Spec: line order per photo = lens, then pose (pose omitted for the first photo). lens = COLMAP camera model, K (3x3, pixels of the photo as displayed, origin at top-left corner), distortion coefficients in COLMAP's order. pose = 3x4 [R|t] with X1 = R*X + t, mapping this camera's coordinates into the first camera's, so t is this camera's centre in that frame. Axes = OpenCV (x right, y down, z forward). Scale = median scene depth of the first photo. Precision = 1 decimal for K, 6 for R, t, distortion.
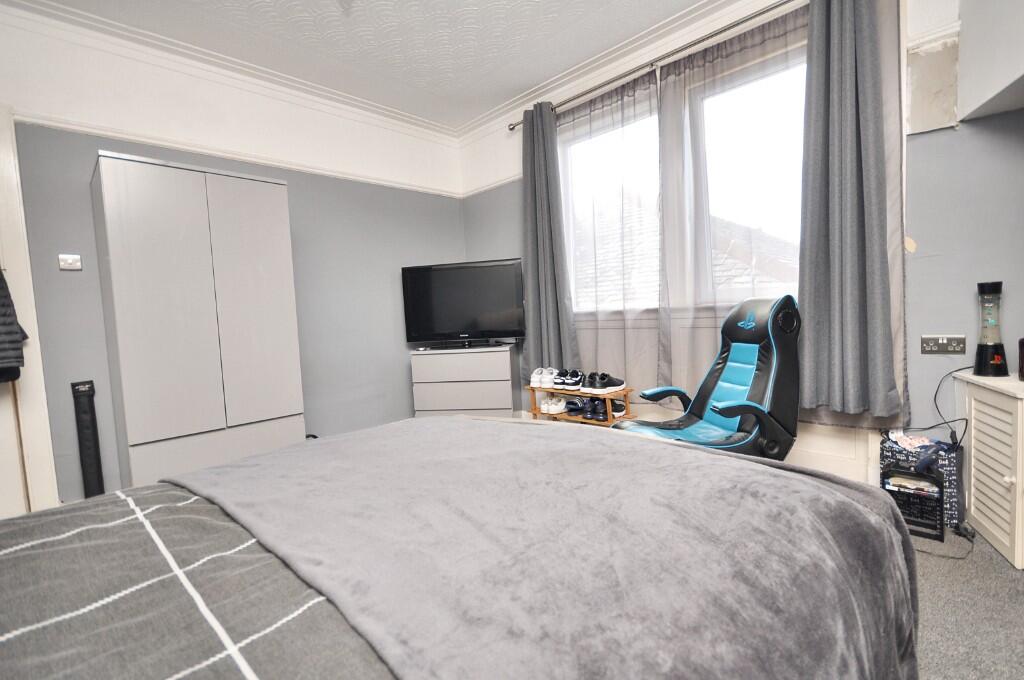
lens RADIAL K [[449.9, 0, 511.2], [0, 449.9, 341.4], [0, 0, 1]] dist [0.002467, -0.001756]
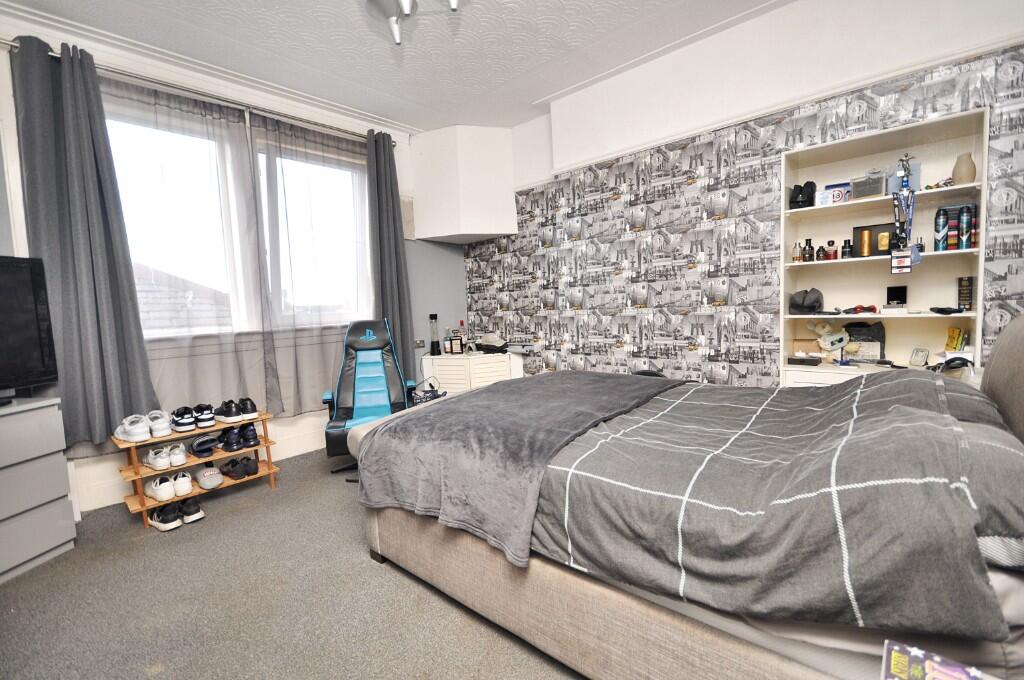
lens RADIAL K [[449.9, 0, 511.2], [0, 449.9, 341.4], [0, 0, 1]] dist [0.002467, -0.001756]
pose [[-0.047257, -0.022459, 0.998630, -0.738888], [0.123147, 0.991989, 0.028137, -0.005990], [-0.991263, 0.124308, -0.044113, 0.440389]]
